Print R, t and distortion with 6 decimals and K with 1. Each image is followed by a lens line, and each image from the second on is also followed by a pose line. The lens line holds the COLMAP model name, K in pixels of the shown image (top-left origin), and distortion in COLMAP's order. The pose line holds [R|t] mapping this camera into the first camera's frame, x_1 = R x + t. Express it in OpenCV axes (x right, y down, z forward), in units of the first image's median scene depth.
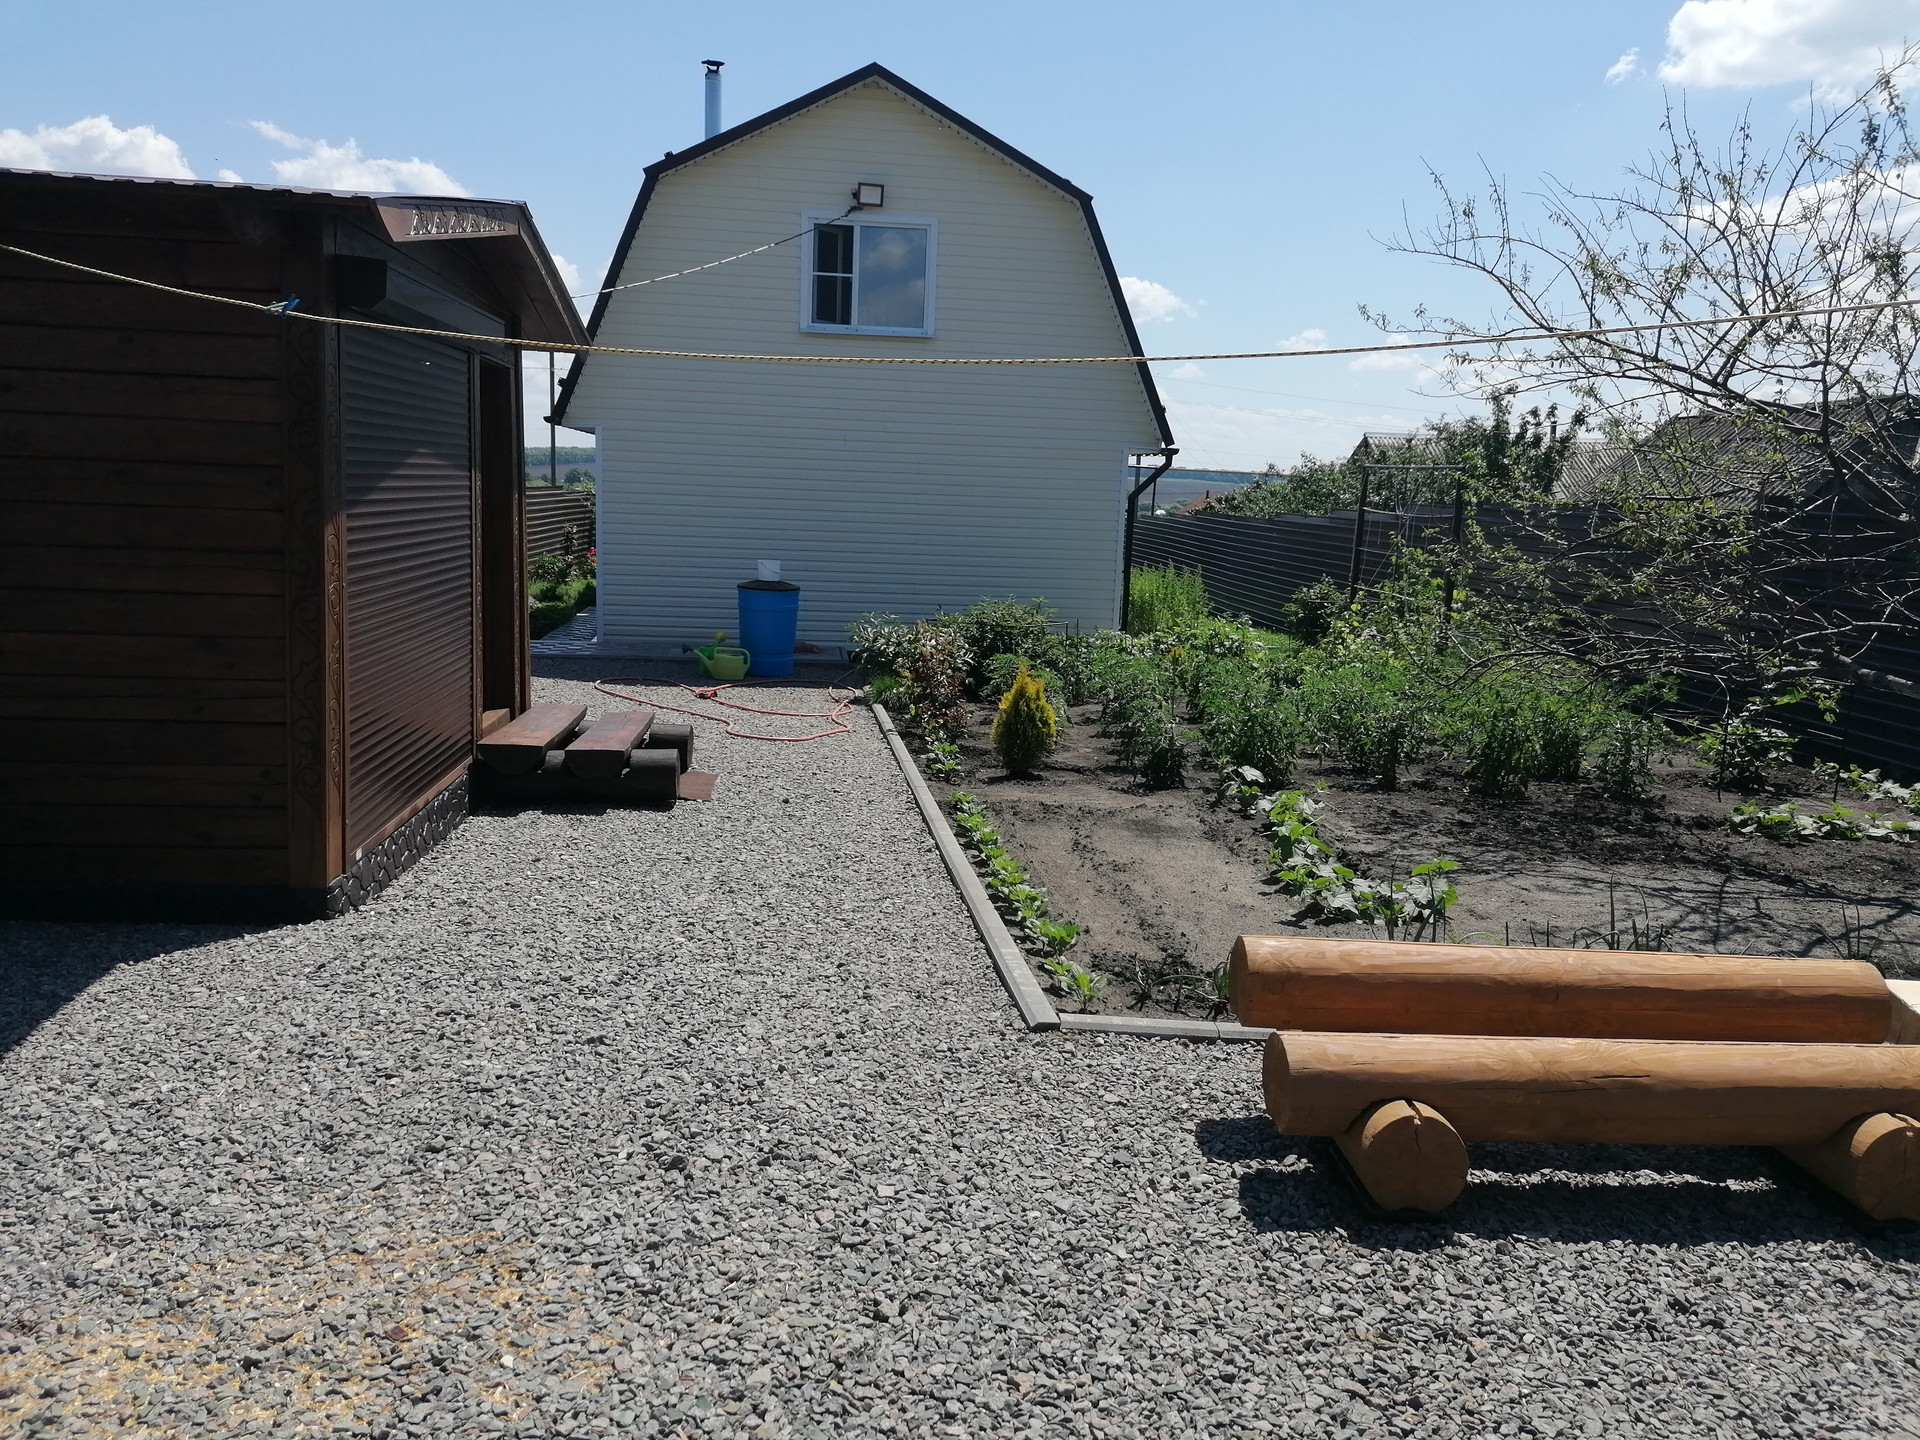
lens RADIAL K [[1430.7, 0, 958.0], [0, 1430.7, 707.4], [0, 0, 1]] dist [0.085394, -0.118650]
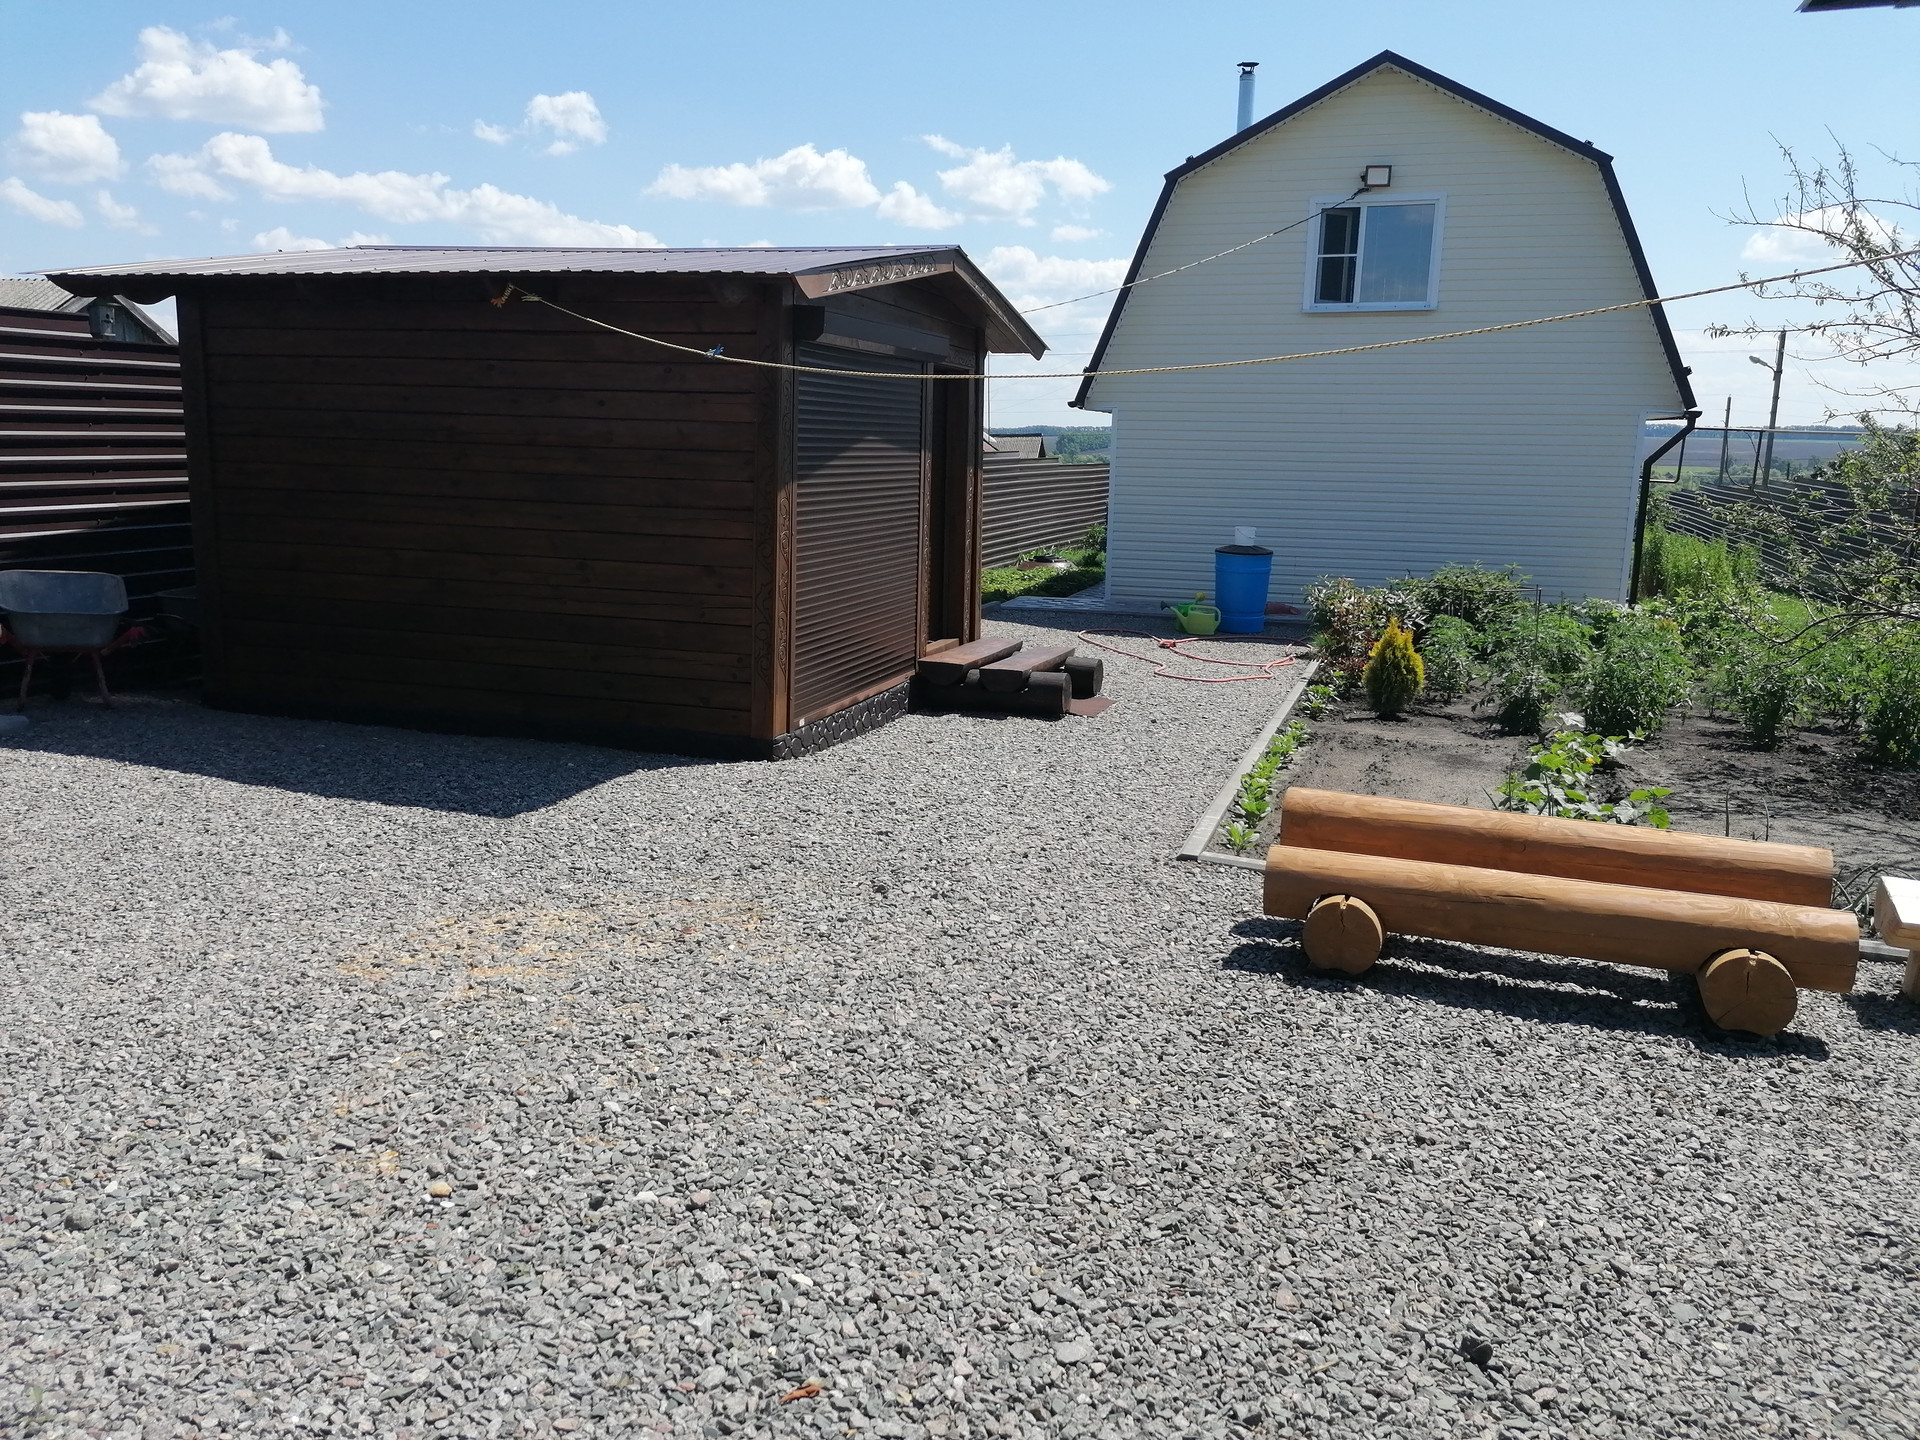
lens RADIAL K [[1430.7, 0, 958.0], [0, 1430.7, 707.4], [0, 0, 1]] dist [0.085394, -0.118650]
pose [[0.915256, 0.054078, -0.399226, 0.234604], [-0.047384, 0.998522, 0.026624, 0.033079], [0.400076, -0.005450, 0.916466, -0.190848]]
